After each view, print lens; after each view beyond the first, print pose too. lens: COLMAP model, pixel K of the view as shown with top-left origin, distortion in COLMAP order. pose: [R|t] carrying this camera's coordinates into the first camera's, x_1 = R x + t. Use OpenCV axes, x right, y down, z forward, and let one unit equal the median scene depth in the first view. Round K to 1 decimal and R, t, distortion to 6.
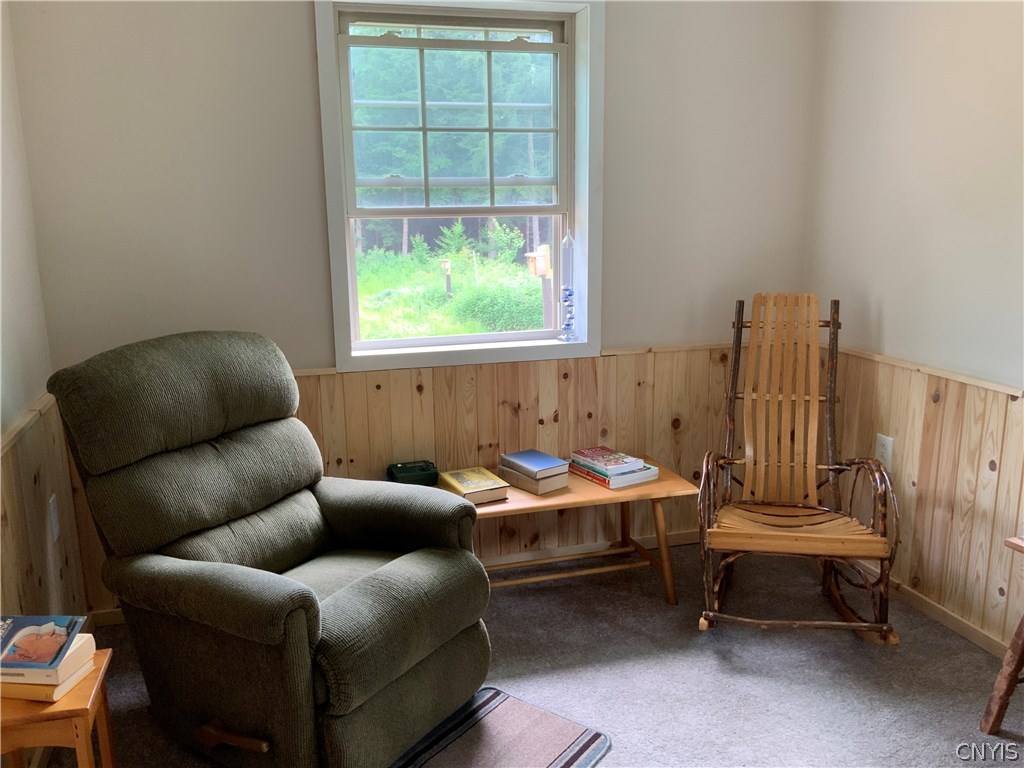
lens RADIAL K [[853.9, 0, 509.0], [0, 853.9, 380.0], [0, 0, 1]] dist [0.067068, -0.126635]
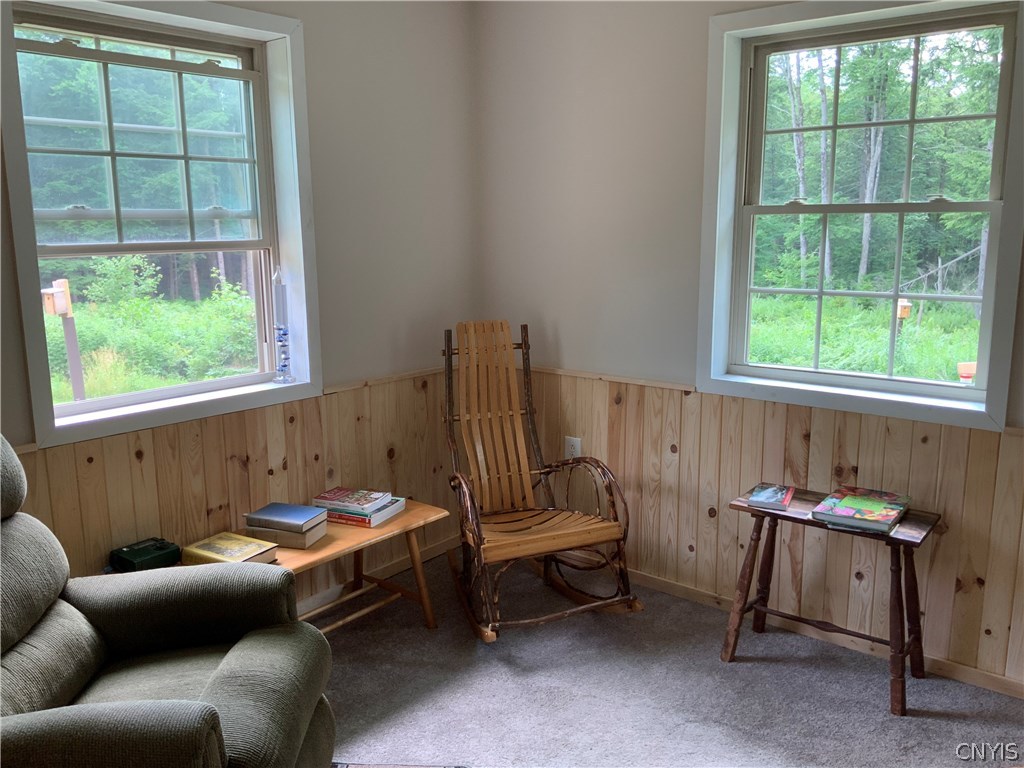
lens RADIAL K [[853.9, 0, 520.1], [0, 853.9, 375.3], [0, 0, 1]] dist [0.067068, -0.126635]
pose [[0.826329, -0.091660, 0.555679, -0.262079], [0.111433, 0.993770, -0.001784, -0.025059], [-0.552054, 0.063395, 0.831395, 0.072412]]
